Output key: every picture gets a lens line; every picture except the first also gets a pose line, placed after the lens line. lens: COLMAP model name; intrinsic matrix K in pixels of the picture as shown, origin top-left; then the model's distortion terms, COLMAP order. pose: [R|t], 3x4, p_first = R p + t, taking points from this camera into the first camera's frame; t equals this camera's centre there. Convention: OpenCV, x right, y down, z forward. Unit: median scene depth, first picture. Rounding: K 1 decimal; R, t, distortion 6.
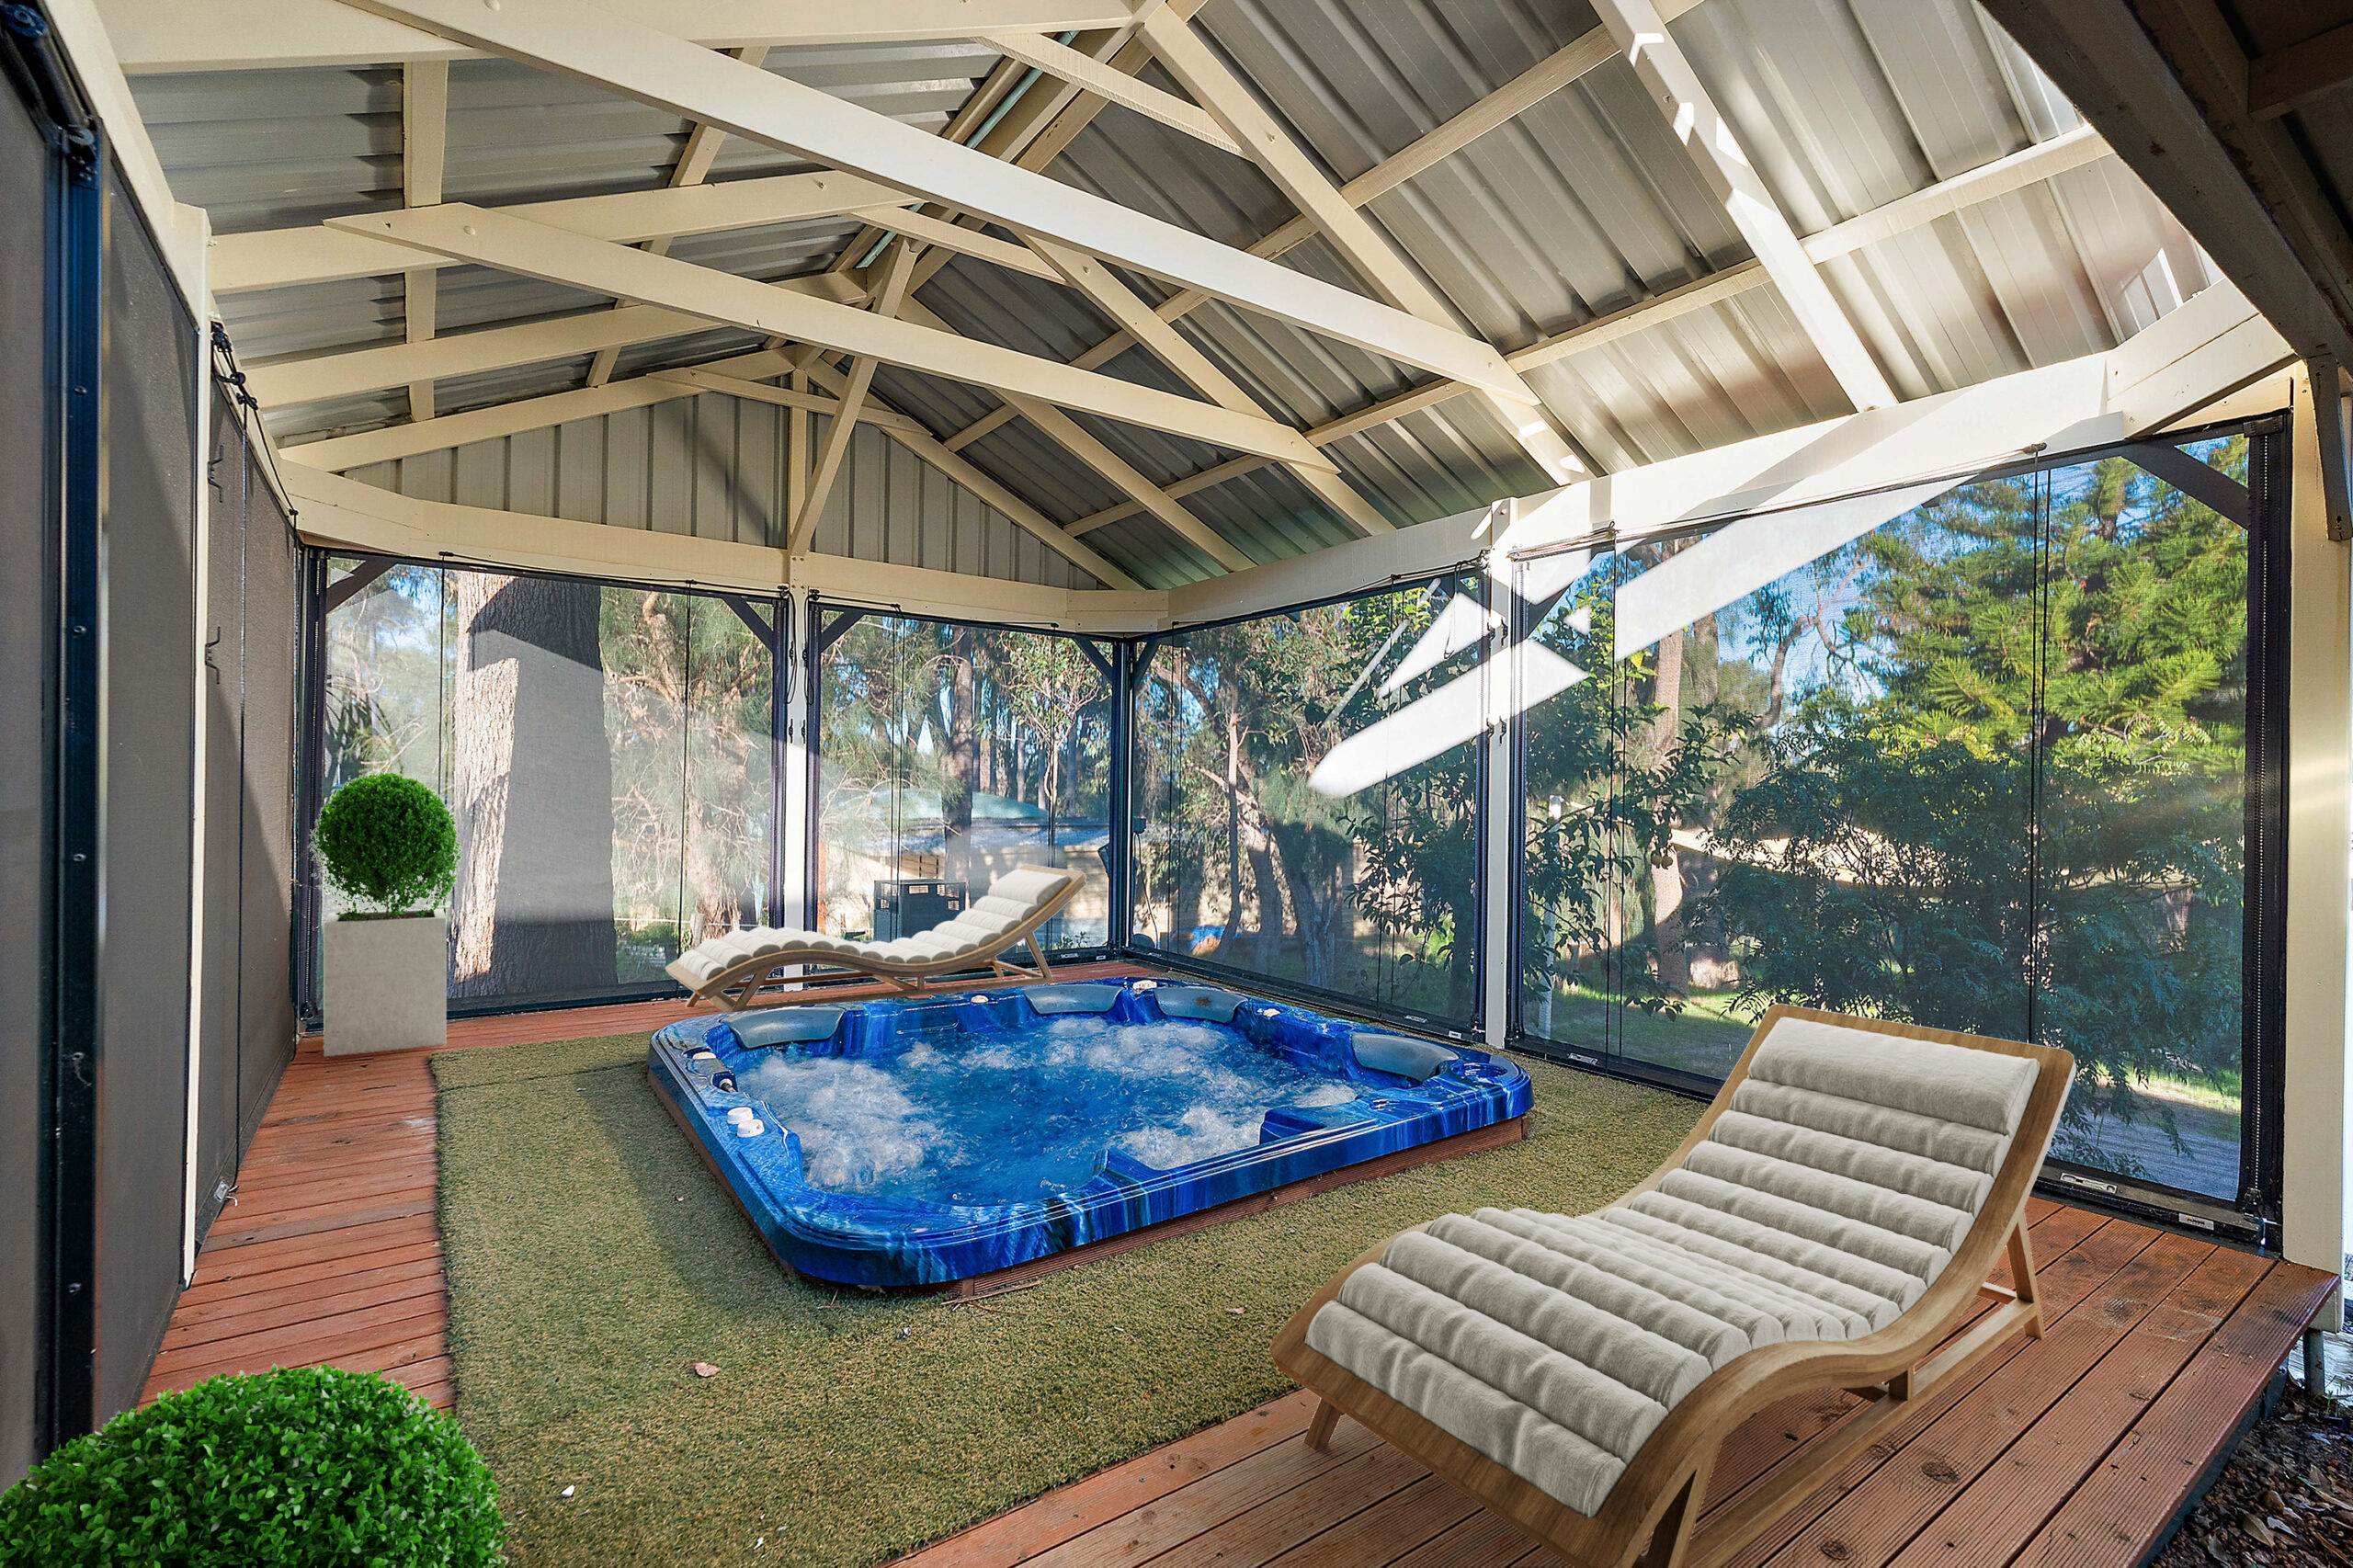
lens RADIAL K [[1078.2, 0, 1166.7], [0, 1078.2, 793.0], [0, 0, 1]] dist [-0.004802, 0.000660]
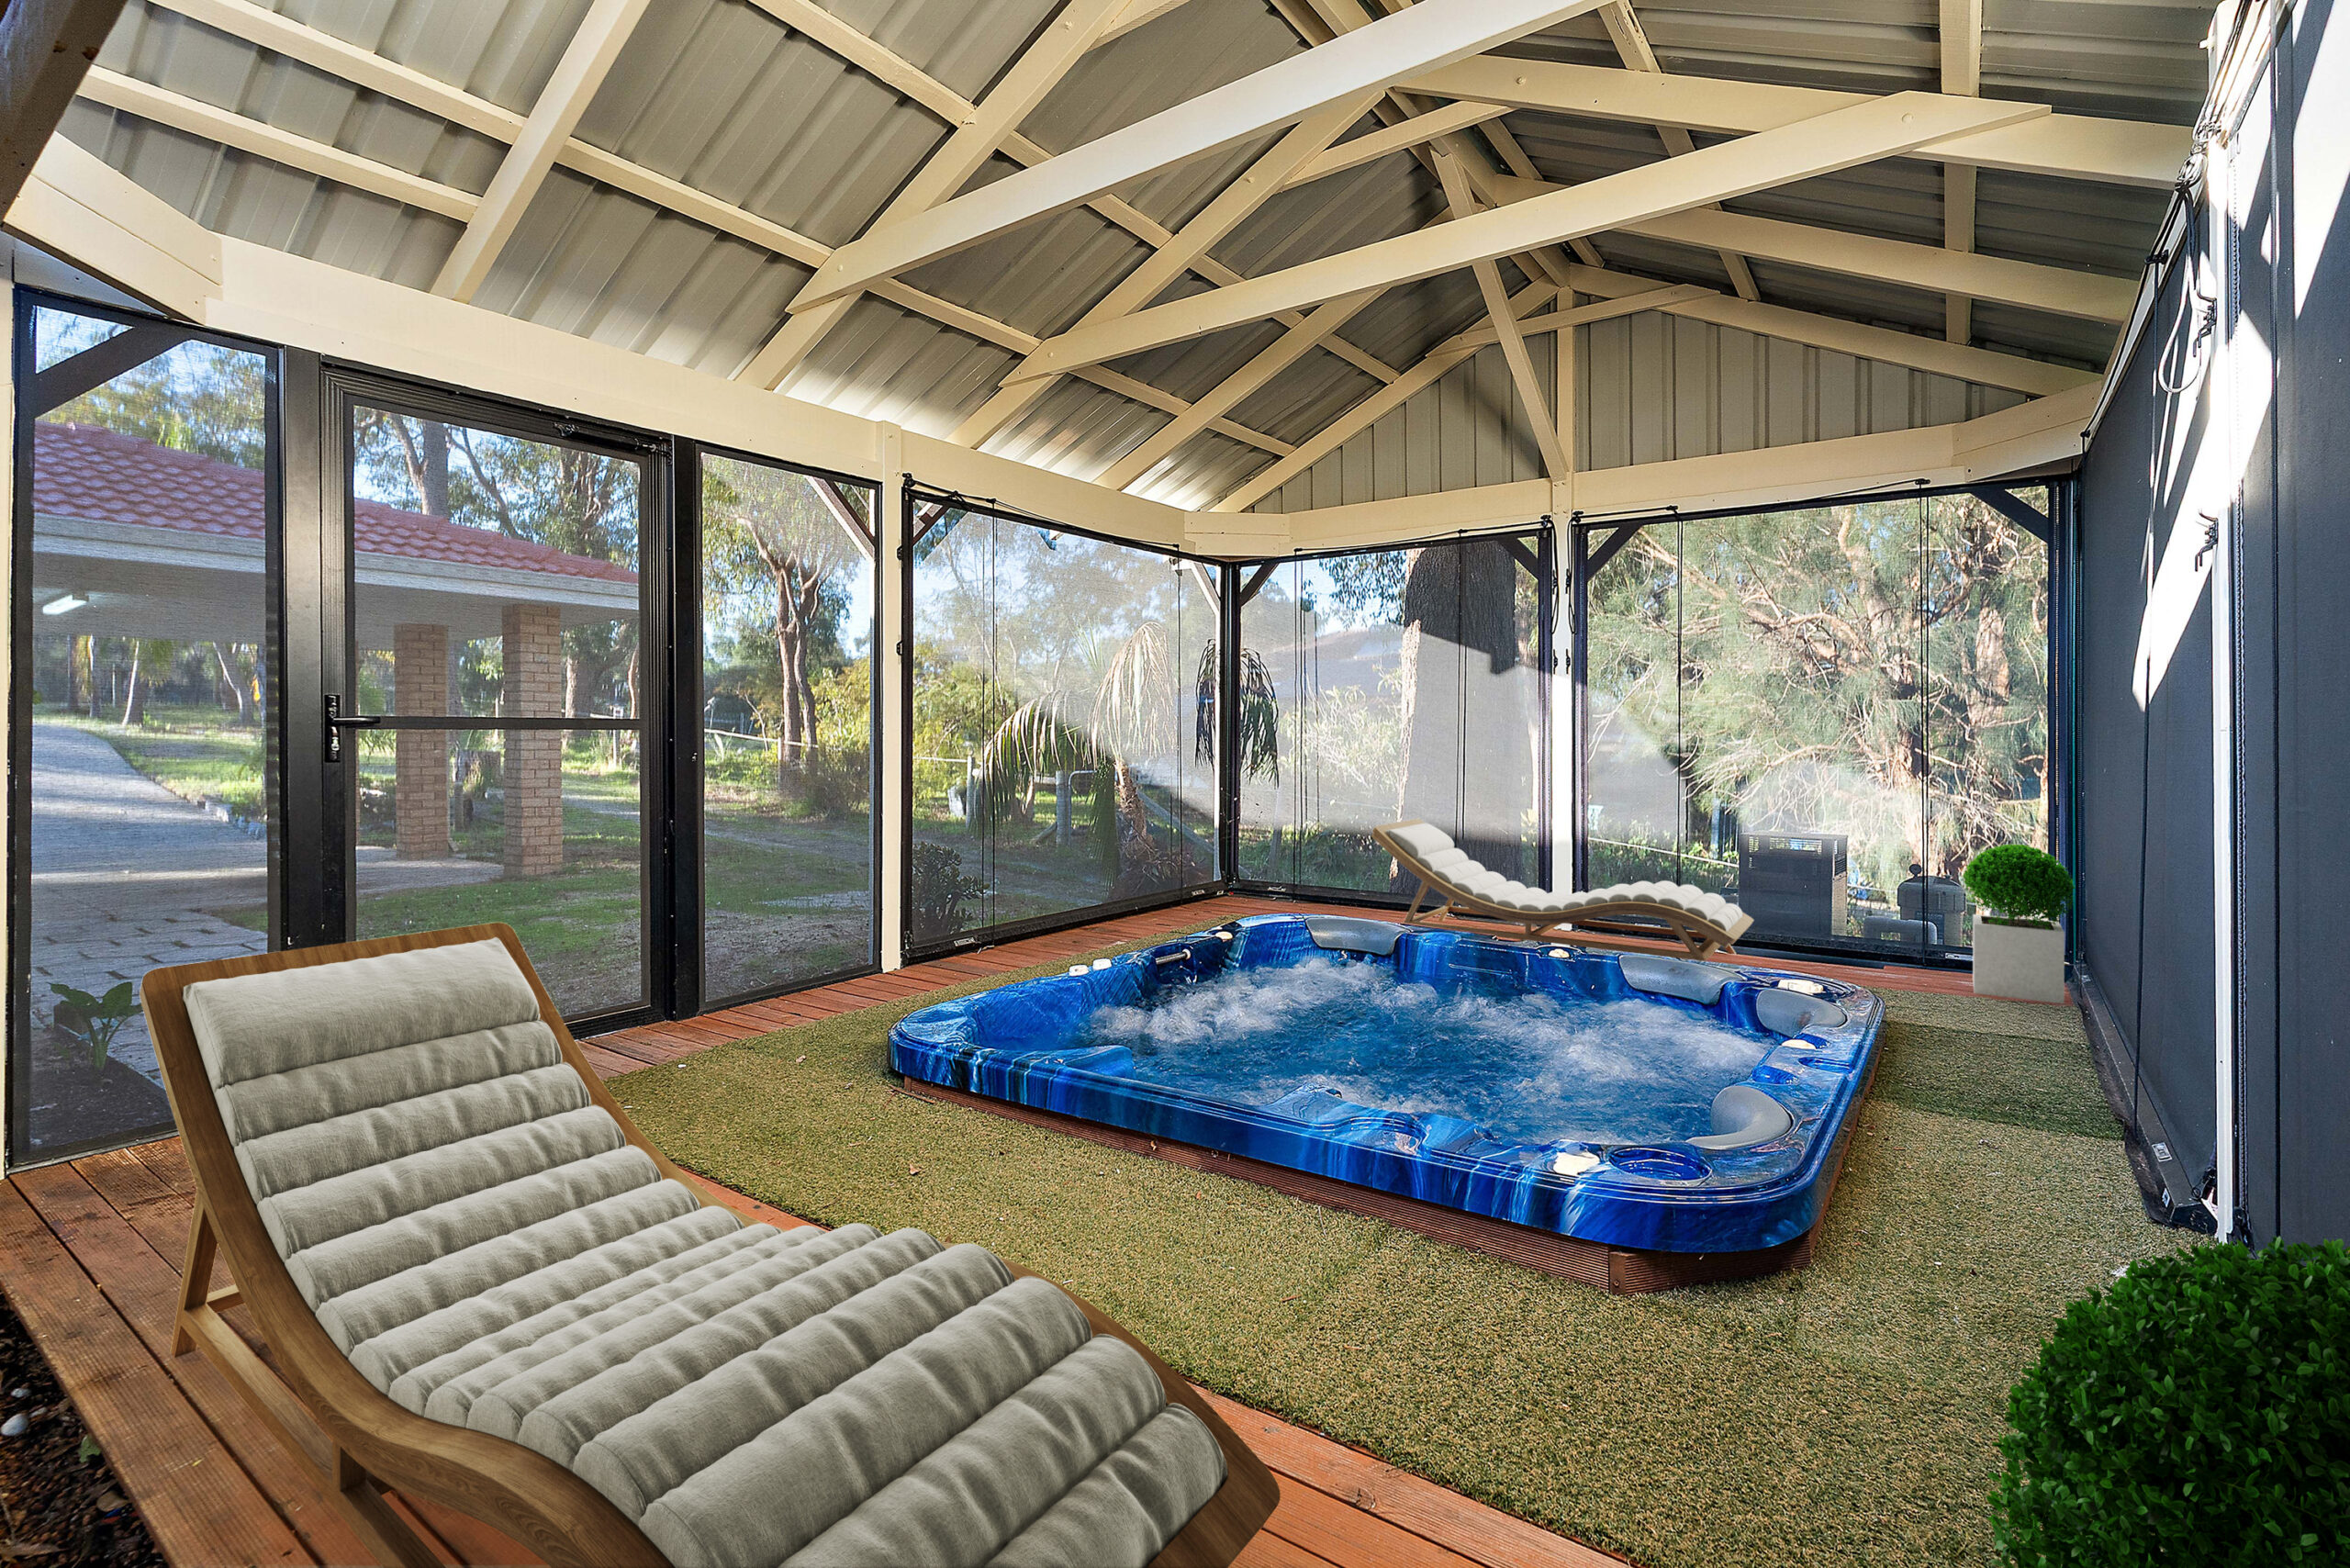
lens RADIAL K [[1088.2, 0, 1175.4], [0, 1088.2, 745.8], [0, 0, 1]] dist [0.000002, 0.001442]
pose [[0.329426, -0.007499, -0.944152, 0.475077], [-0.001585, 0.999963, -0.008495, 0.027579], [0.944180, 0.004294, 0.329402, 0.361104]]
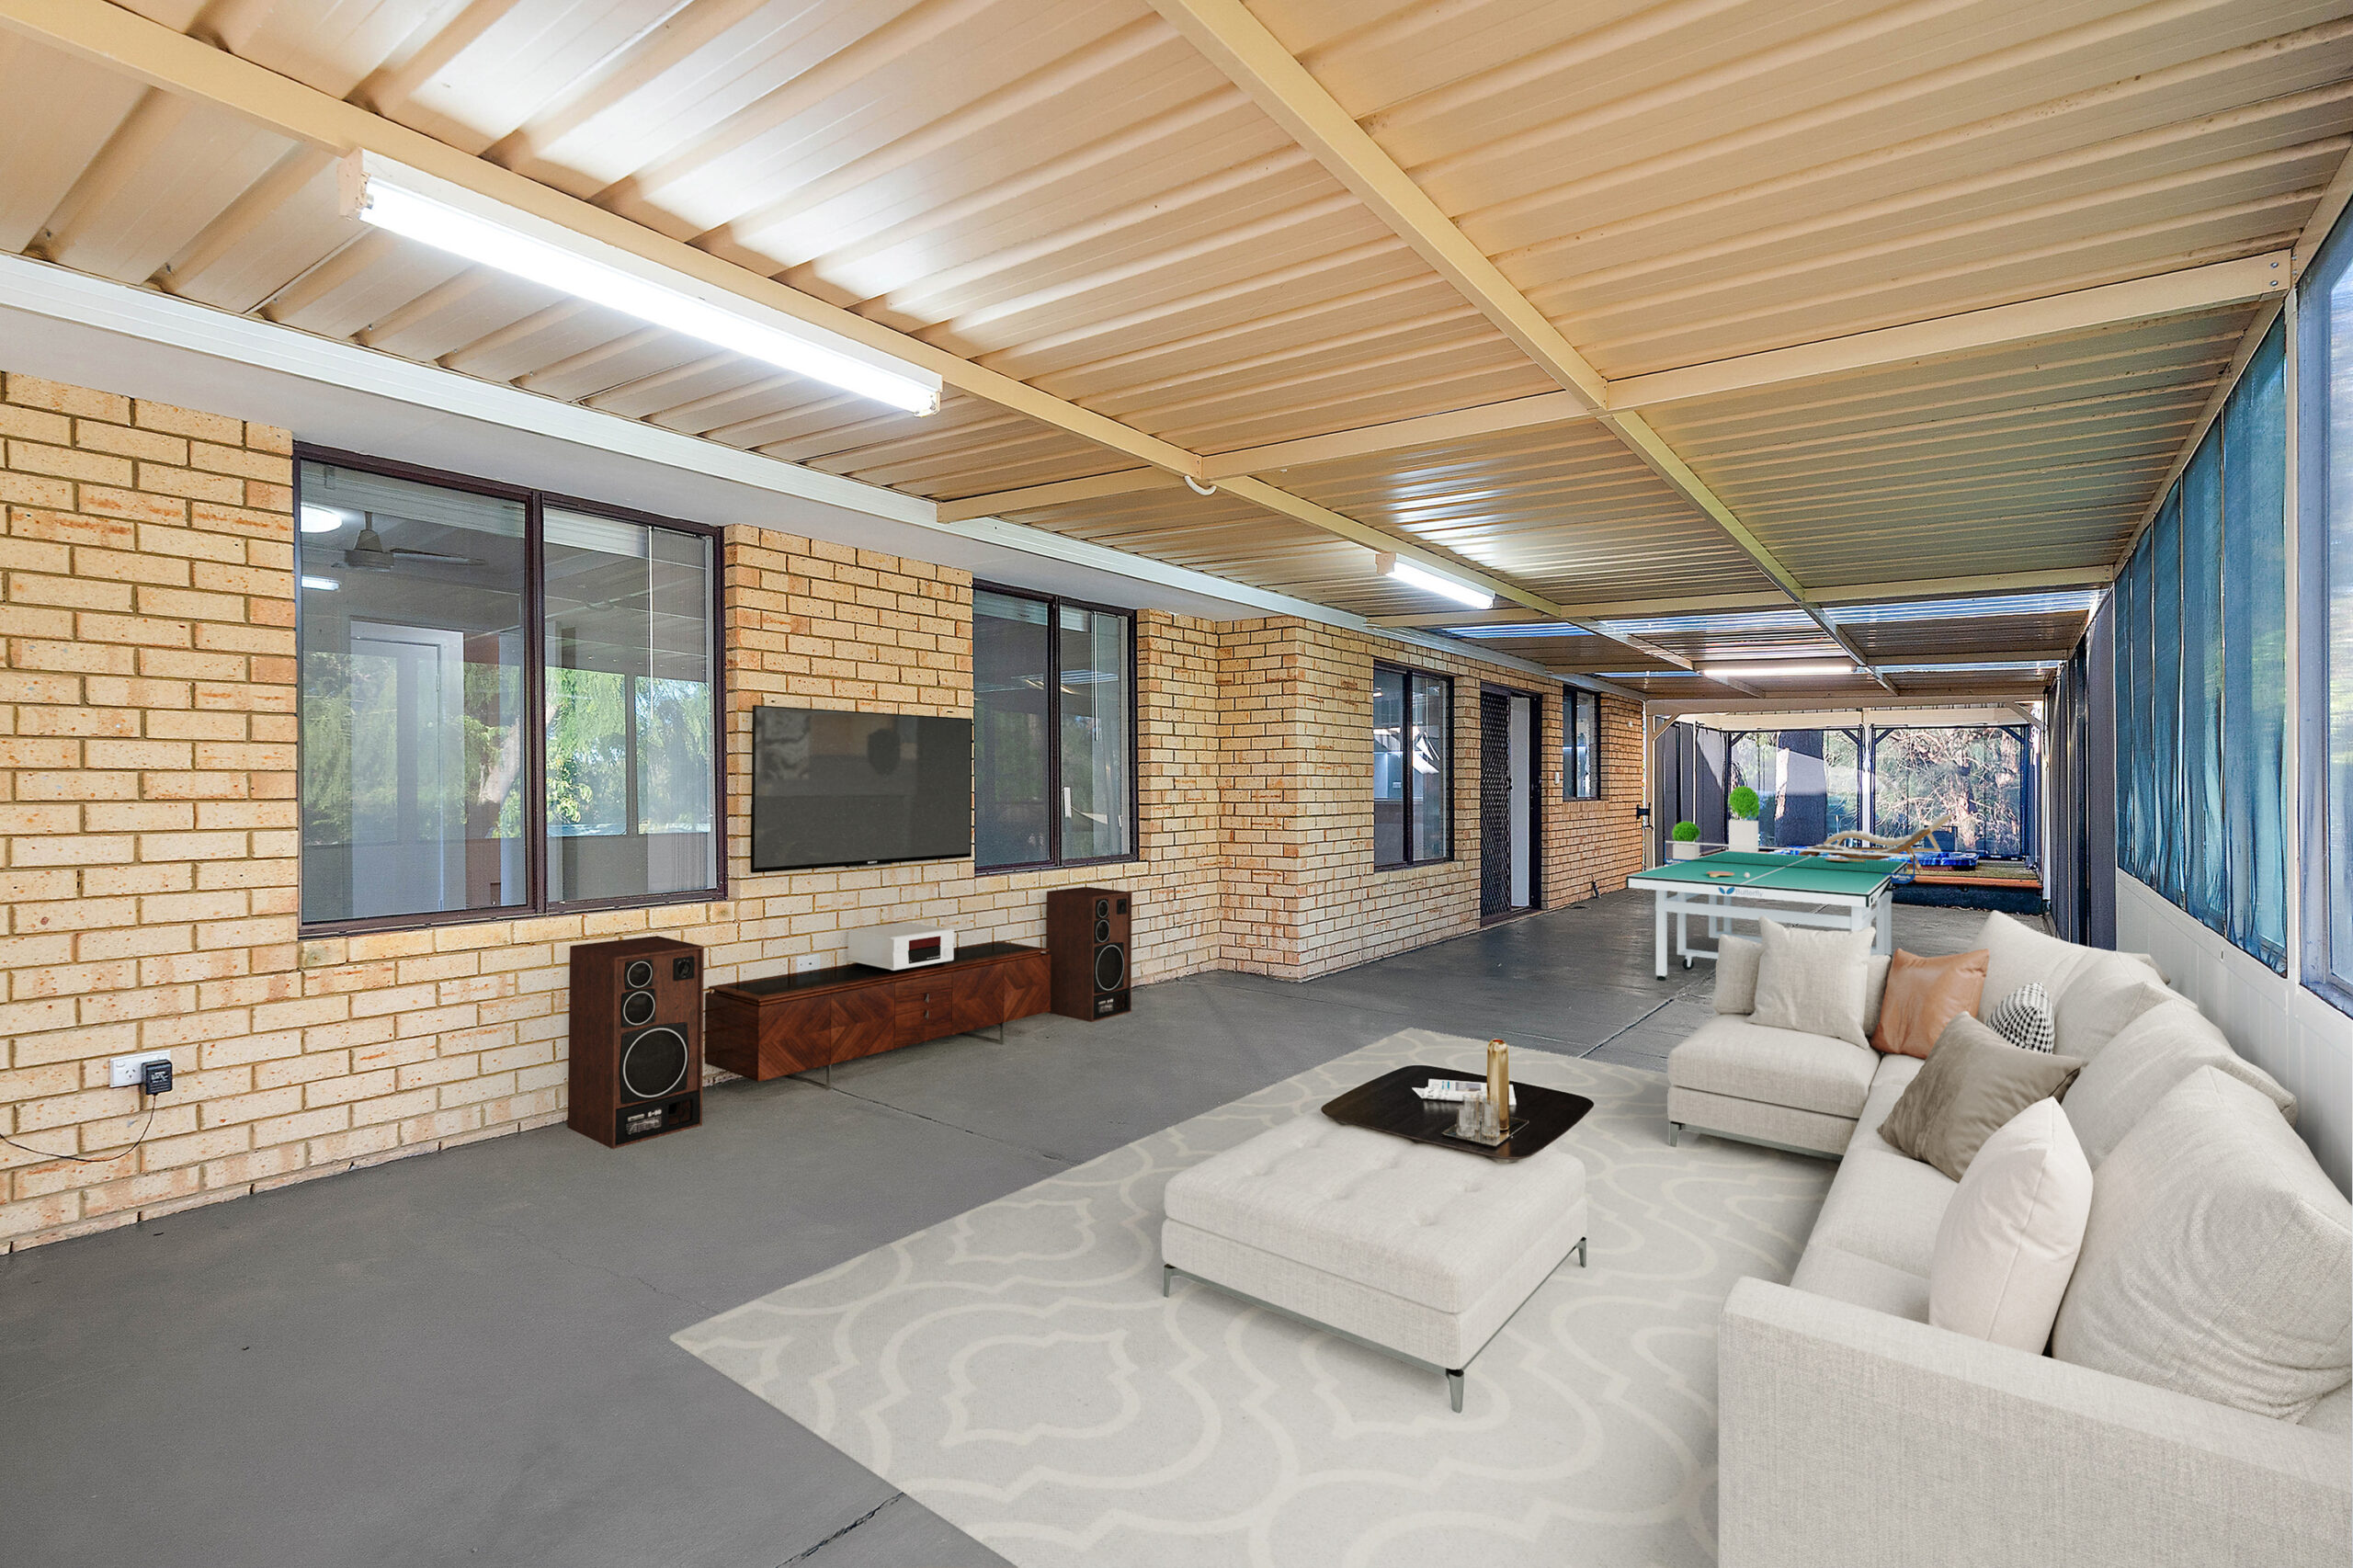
lens RADIAL K [[1078.2, 0, 1166.7], [0, 1078.2, 793.0], [0, 0, 1]] dist [-0.004802, 0.000660]
pose [[0.303742, -0.008474, -0.952717, 1.975339], [-0.003880, 0.999941, -0.010131, 0.042074], [0.952746, 0.006773, 0.303691, -1.820228]]
